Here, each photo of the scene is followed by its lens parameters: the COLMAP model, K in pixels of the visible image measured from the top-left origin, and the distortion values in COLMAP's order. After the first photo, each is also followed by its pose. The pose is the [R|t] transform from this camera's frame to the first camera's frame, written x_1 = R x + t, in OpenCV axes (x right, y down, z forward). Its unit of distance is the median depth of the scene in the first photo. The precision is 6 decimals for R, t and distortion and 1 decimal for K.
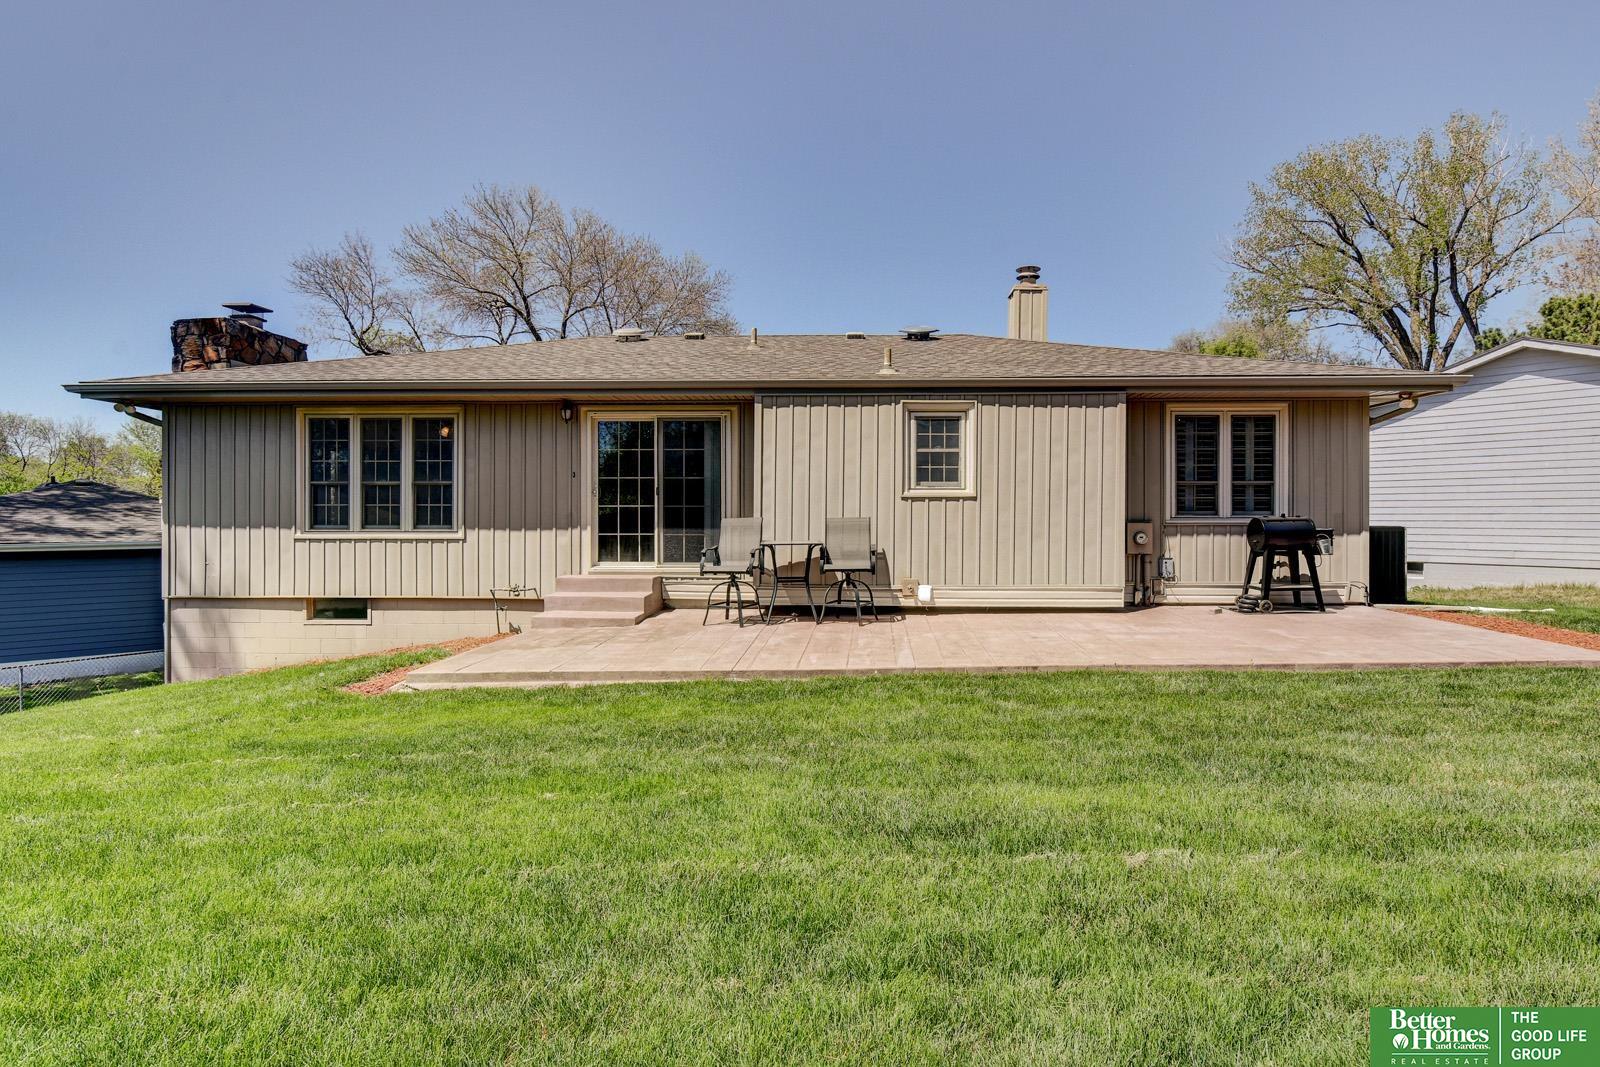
lens RADIAL K [[846.7, 0, 800.7], [0, 846.7, 522.9], [0, 0, 1]] dist [0.003814, -0.007630]
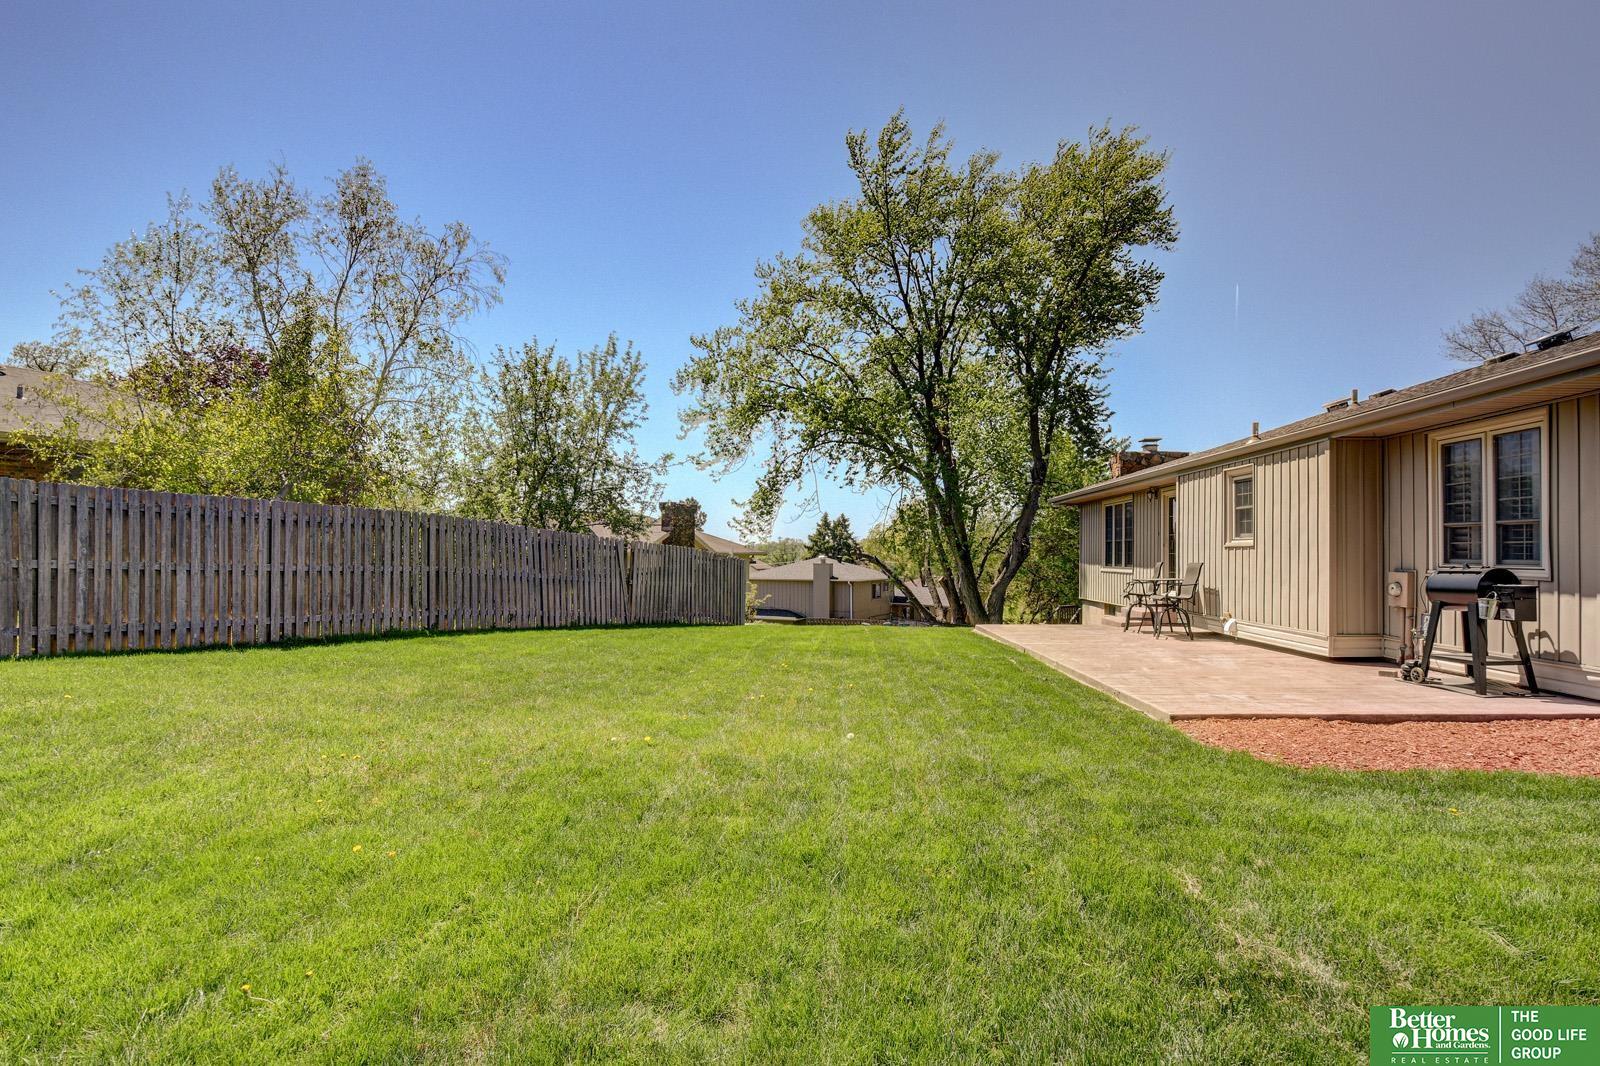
lens RADIAL K [[807.3, 0, 801.0], [0, 807.3, 549.6], [0, 0, 1]] dist [0.001134, -0.000204]
pose [[-0.026973, -0.006638, -0.999614, 1.296483], [-0.004956, 0.999967, -0.006506, -0.015238], [0.999624, 0.004779, -0.027005, 0.401738]]
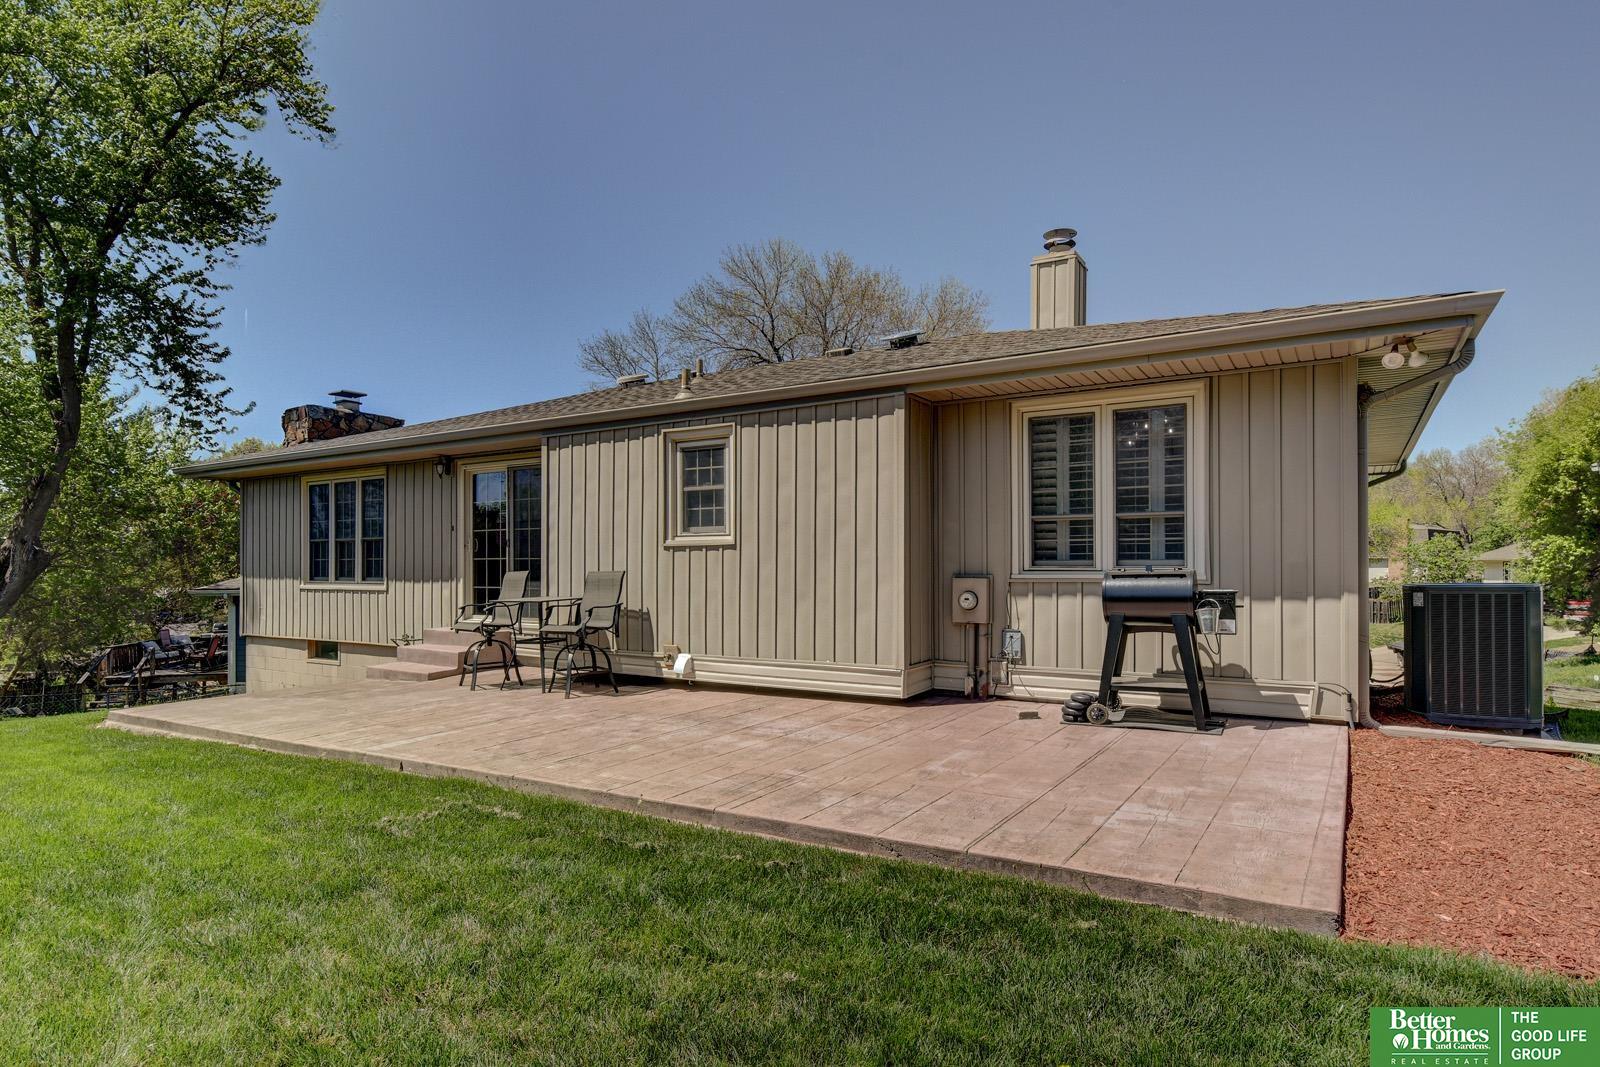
lens RADIAL K [[875.7, 0, 805.0], [0, 875.7, 568.7], [0, 0, 1]] dist [0.003802, -0.000335]
pose [[0.863663, -0.001918, -0.504066, 0.659230], [0.002087, 0.999998, -0.000229, -0.007914], [0.504065, -0.000854, 0.863665, 0.320922]]
